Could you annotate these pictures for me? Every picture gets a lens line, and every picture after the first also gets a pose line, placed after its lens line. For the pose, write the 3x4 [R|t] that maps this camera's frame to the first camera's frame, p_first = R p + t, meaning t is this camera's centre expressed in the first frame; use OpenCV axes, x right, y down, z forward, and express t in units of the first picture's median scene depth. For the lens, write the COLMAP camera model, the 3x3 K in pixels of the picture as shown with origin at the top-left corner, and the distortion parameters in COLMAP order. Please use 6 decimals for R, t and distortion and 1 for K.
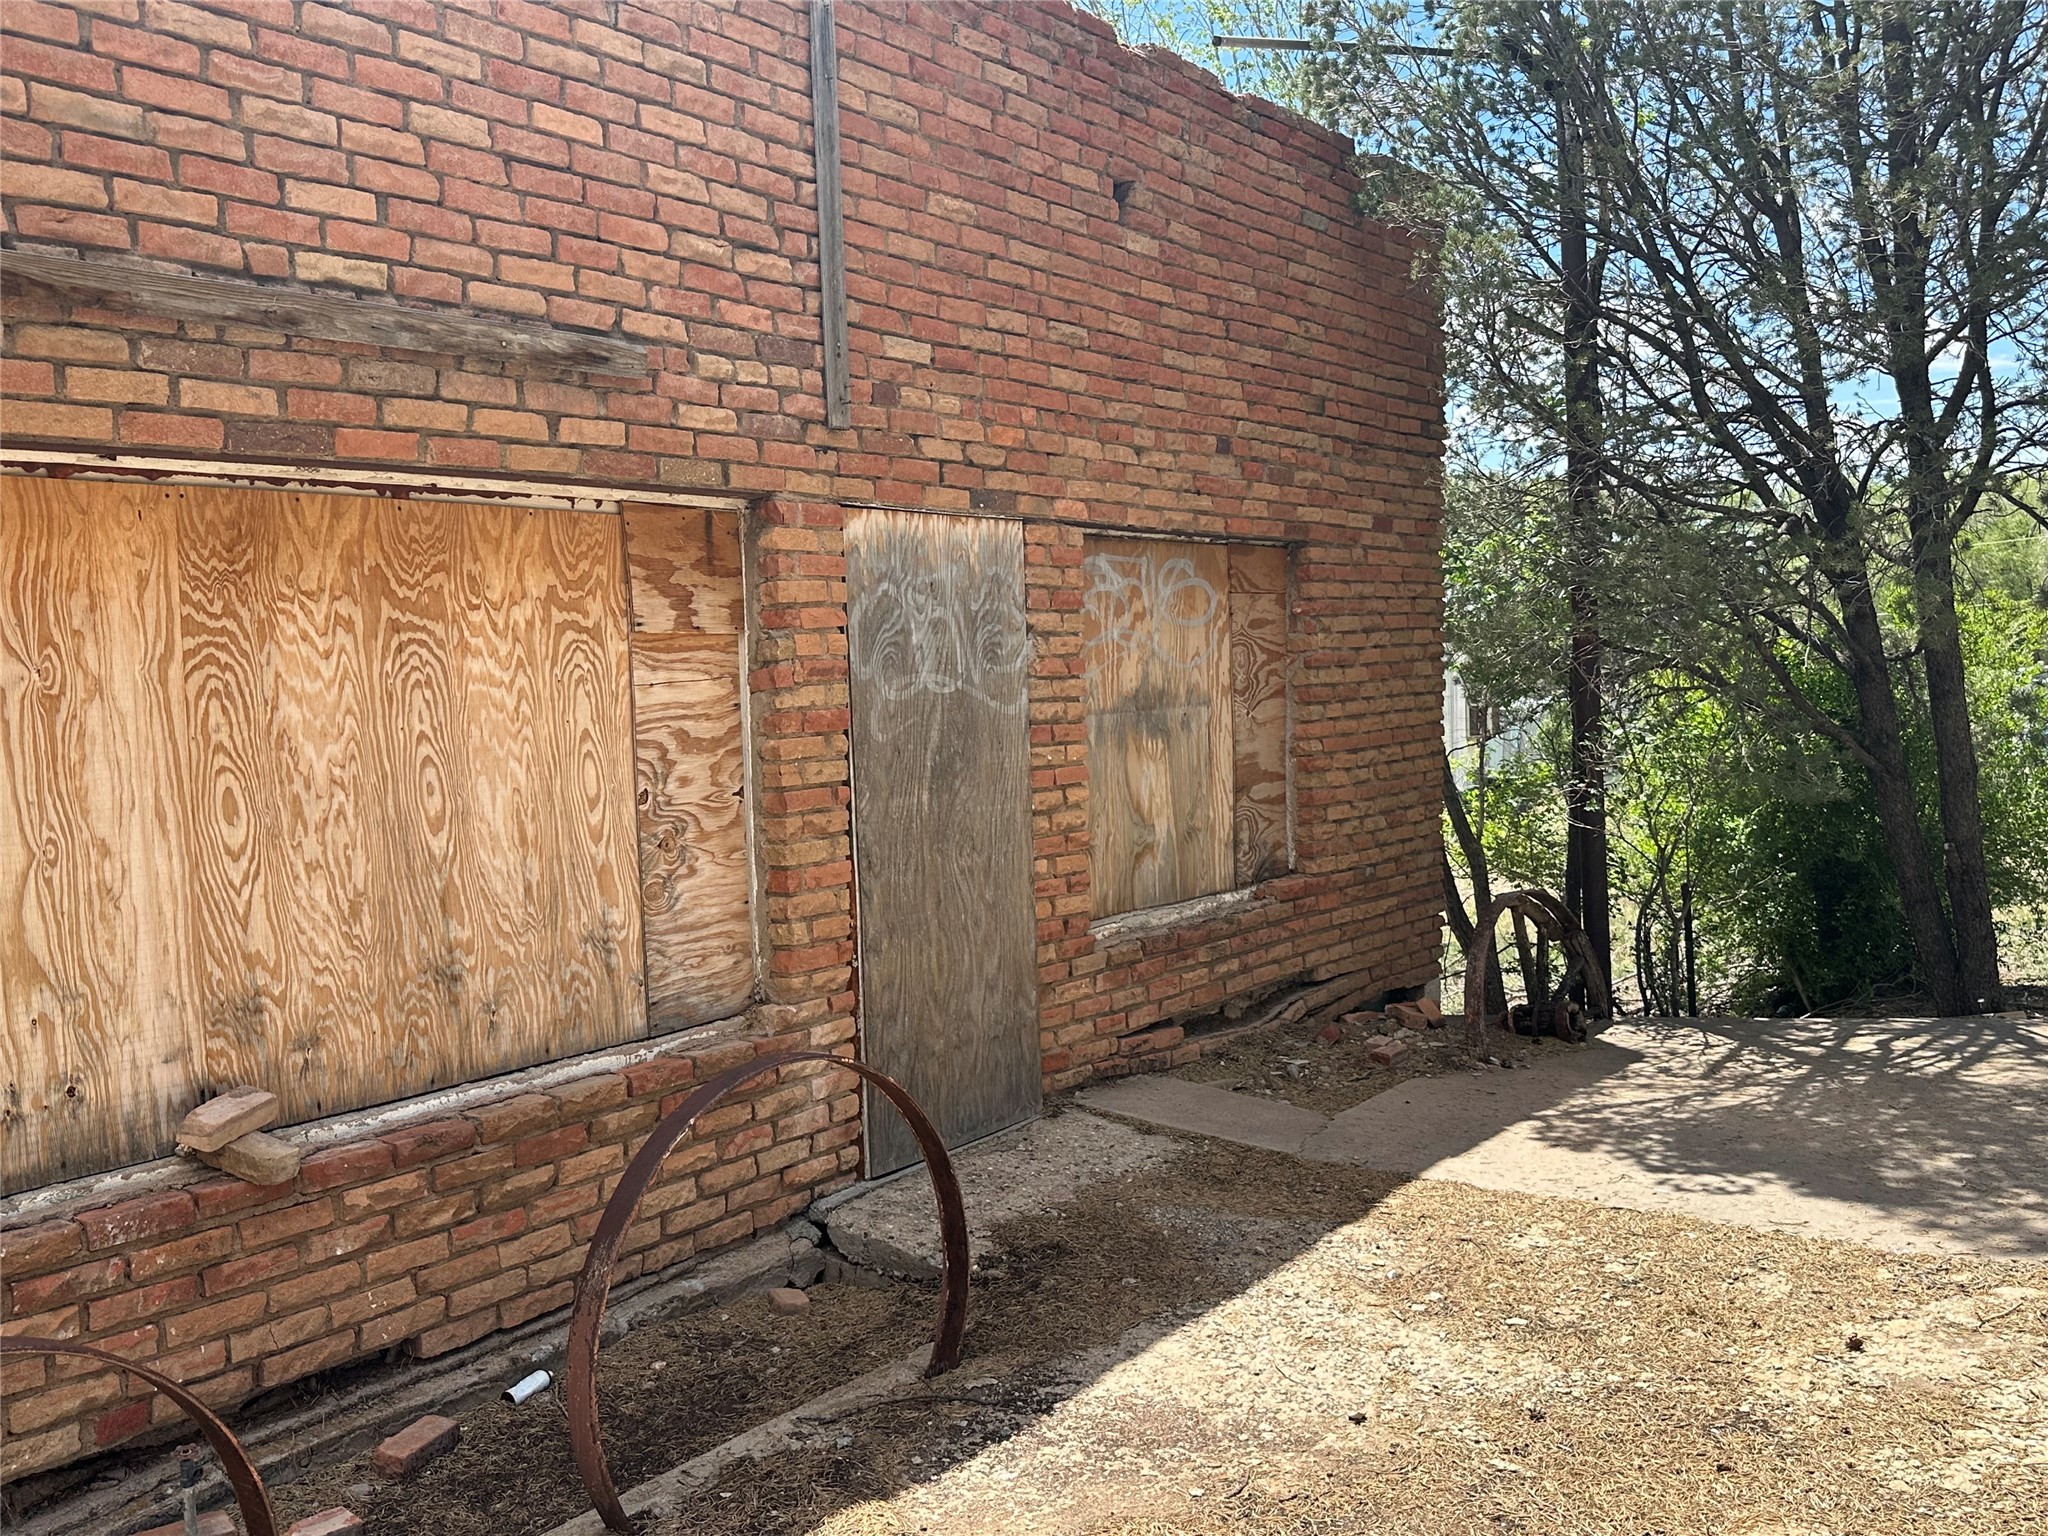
lens RADIAL K [[1782.3, 0, 1024.0], [0, 1782.3, 768.0], [0, 0, 1]] dist [0.151407, -0.351216]
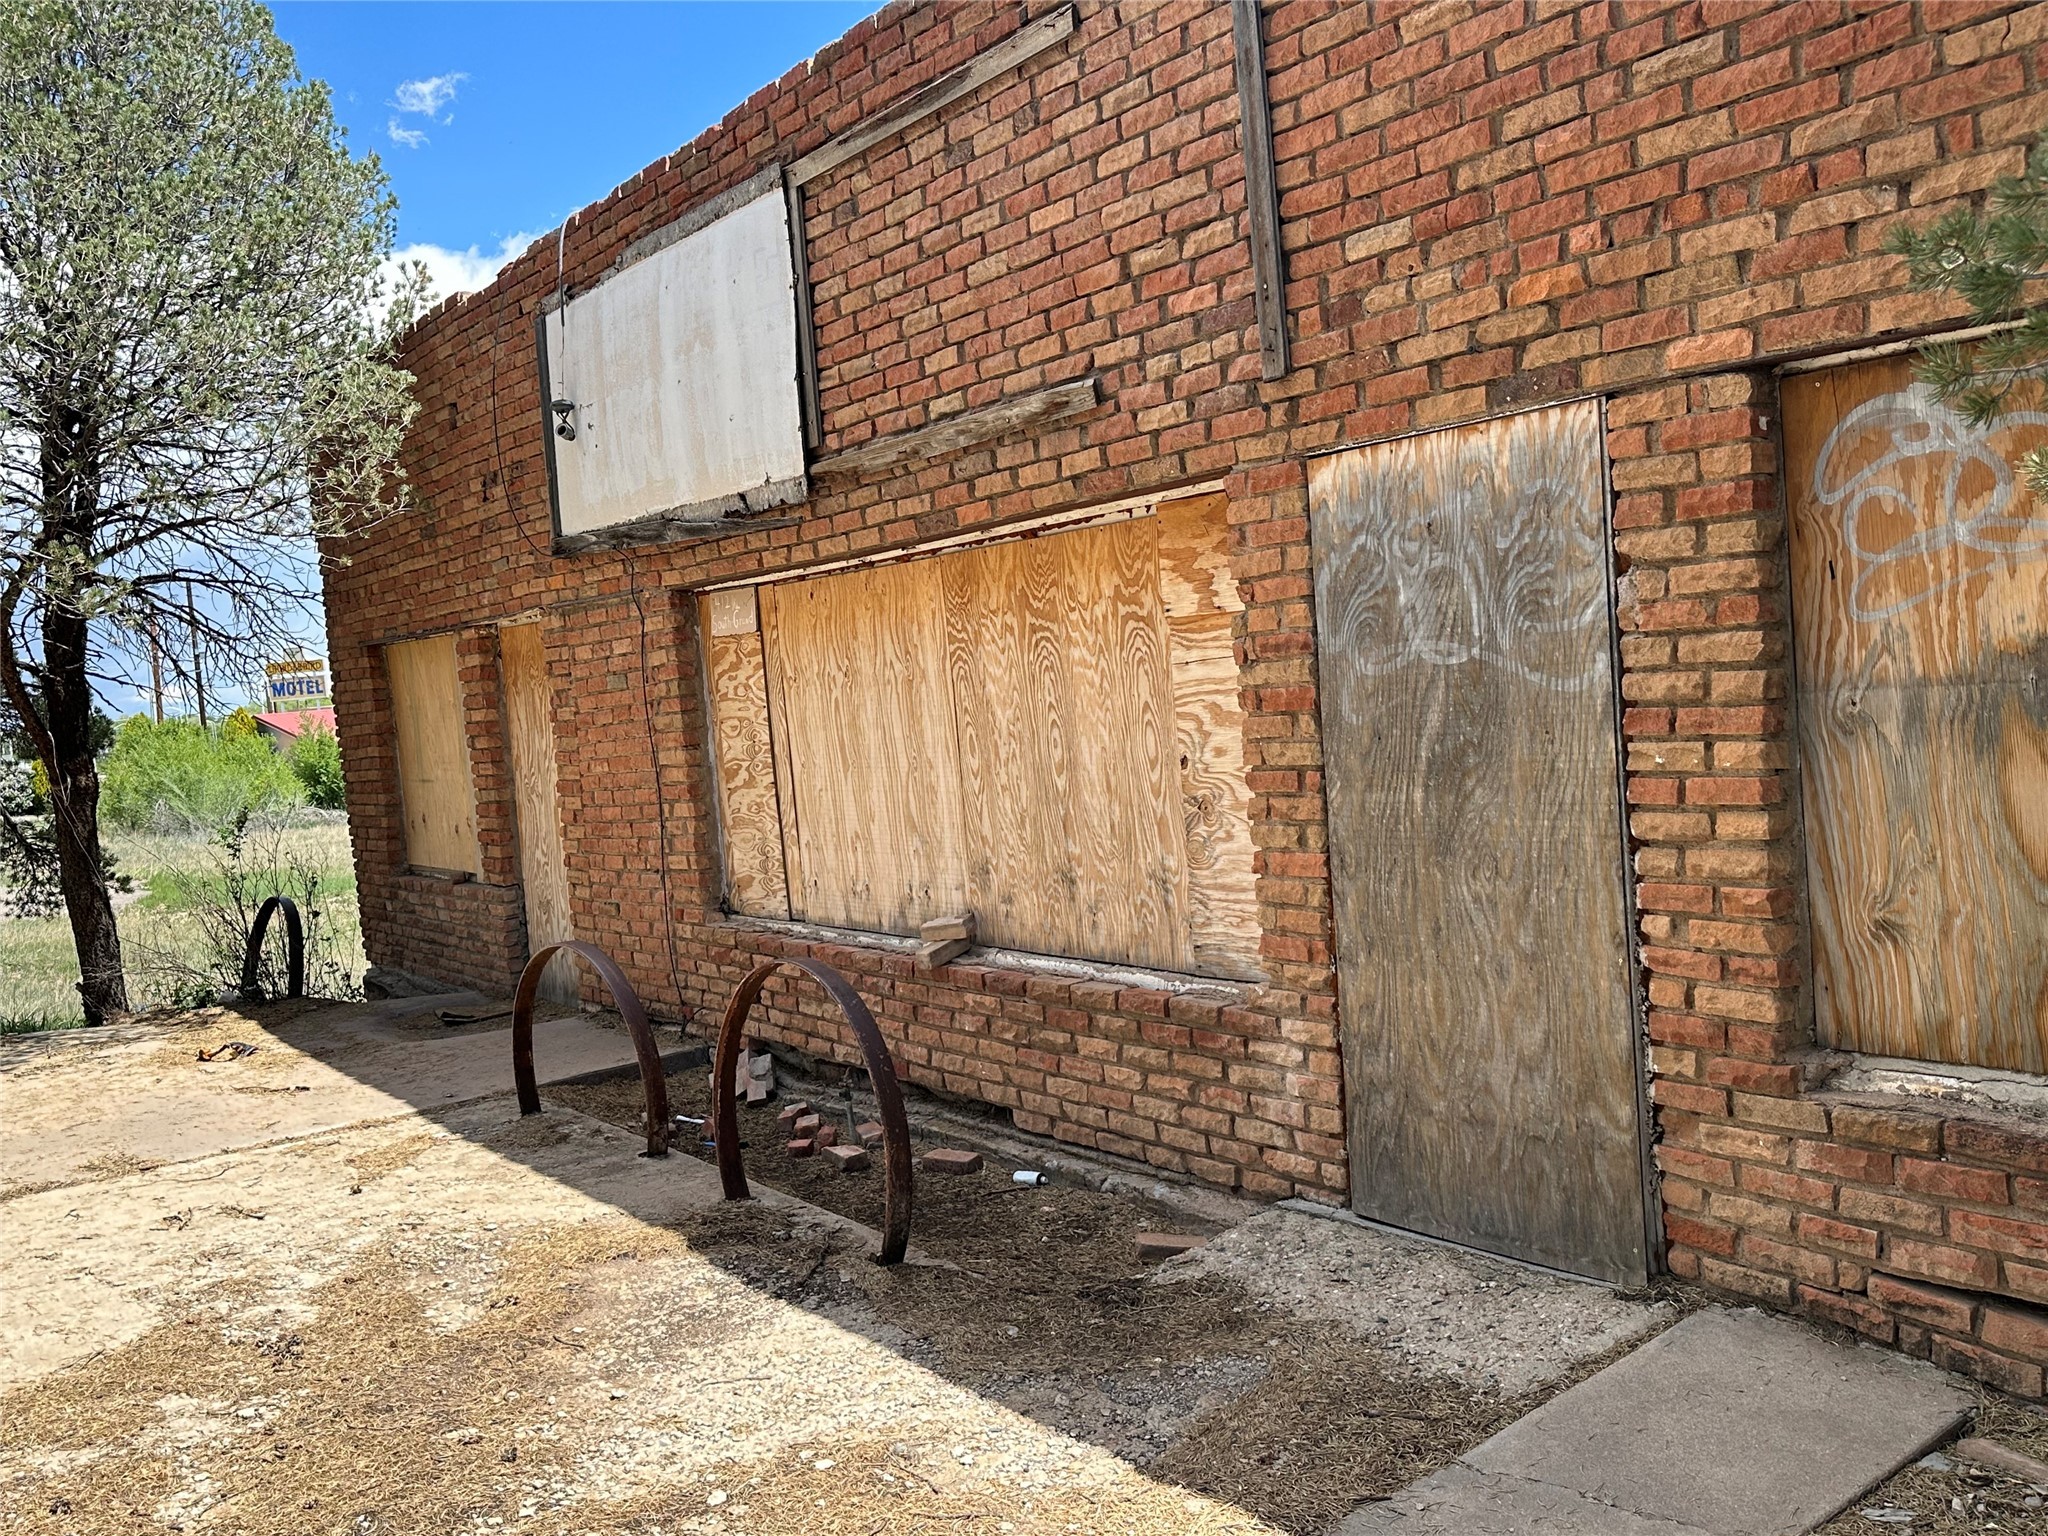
lens RADIAL K [[1782.3, 0, 1024.0], [0, 1782.3, 768.0], [0, 0, 1]] dist [0.151407, -0.351216]
pose [[-0.303985, 0.103380, -0.947051, 0.881950], [0.034680, 0.994637, 0.097443, -0.093499], [0.952046, -0.003223, -0.305939, 1.249267]]
